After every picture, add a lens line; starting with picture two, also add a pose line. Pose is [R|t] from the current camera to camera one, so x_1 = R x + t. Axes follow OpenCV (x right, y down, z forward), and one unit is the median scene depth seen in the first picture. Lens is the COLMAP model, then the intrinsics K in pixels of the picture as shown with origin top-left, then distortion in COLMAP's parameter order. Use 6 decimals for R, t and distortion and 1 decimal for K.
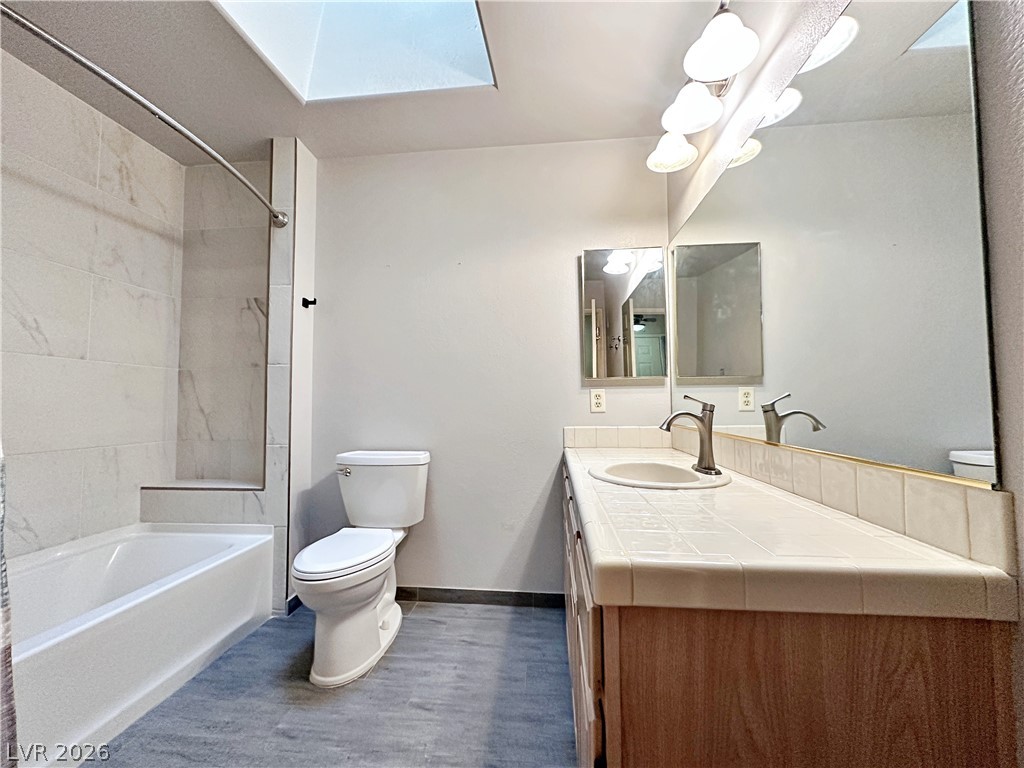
lens RADIAL K [[407.7, 0, 511.9], [0, 407.7, 388.7], [0, 0, 1]] dist [-0.009856, 0.000987]
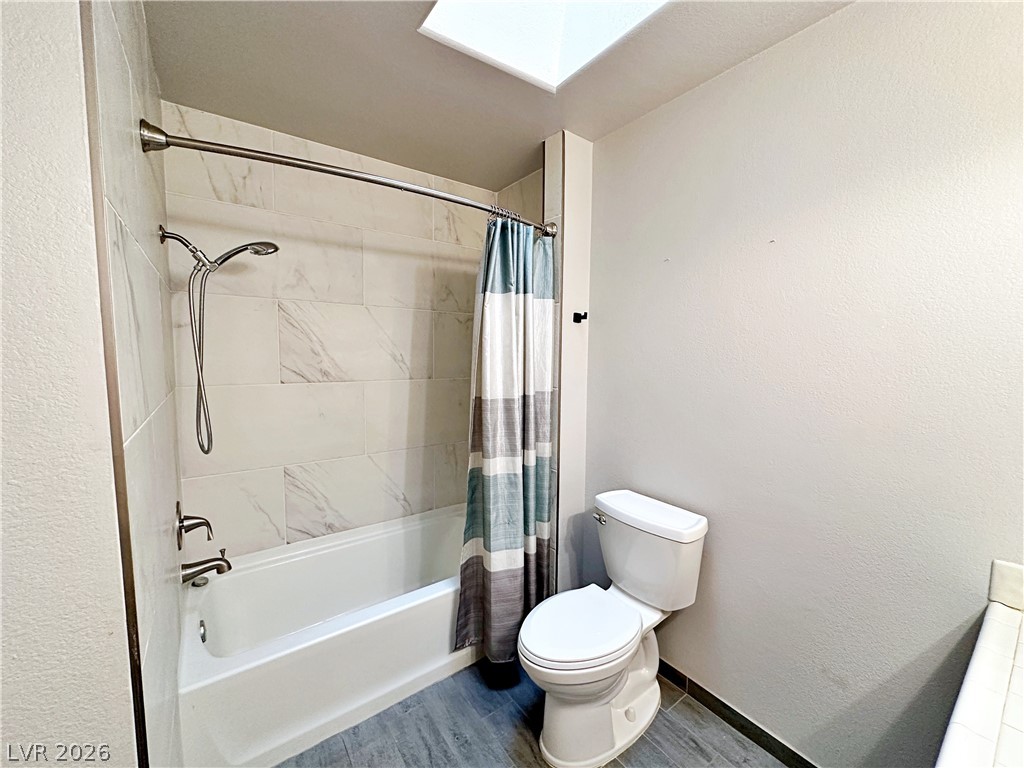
lens RADIAL K [[407.7, 0, 507.2], [0, 407.7, 391.4], [0, 0, 1]] dist [-0.009856, 0.000987]
pose [[0.664361, 0.076004, -0.743537, 0.082840], [0.019709, 0.992689, 0.119083, -0.170161], [0.747152, -0.093769, 0.658006, 0.286889]]
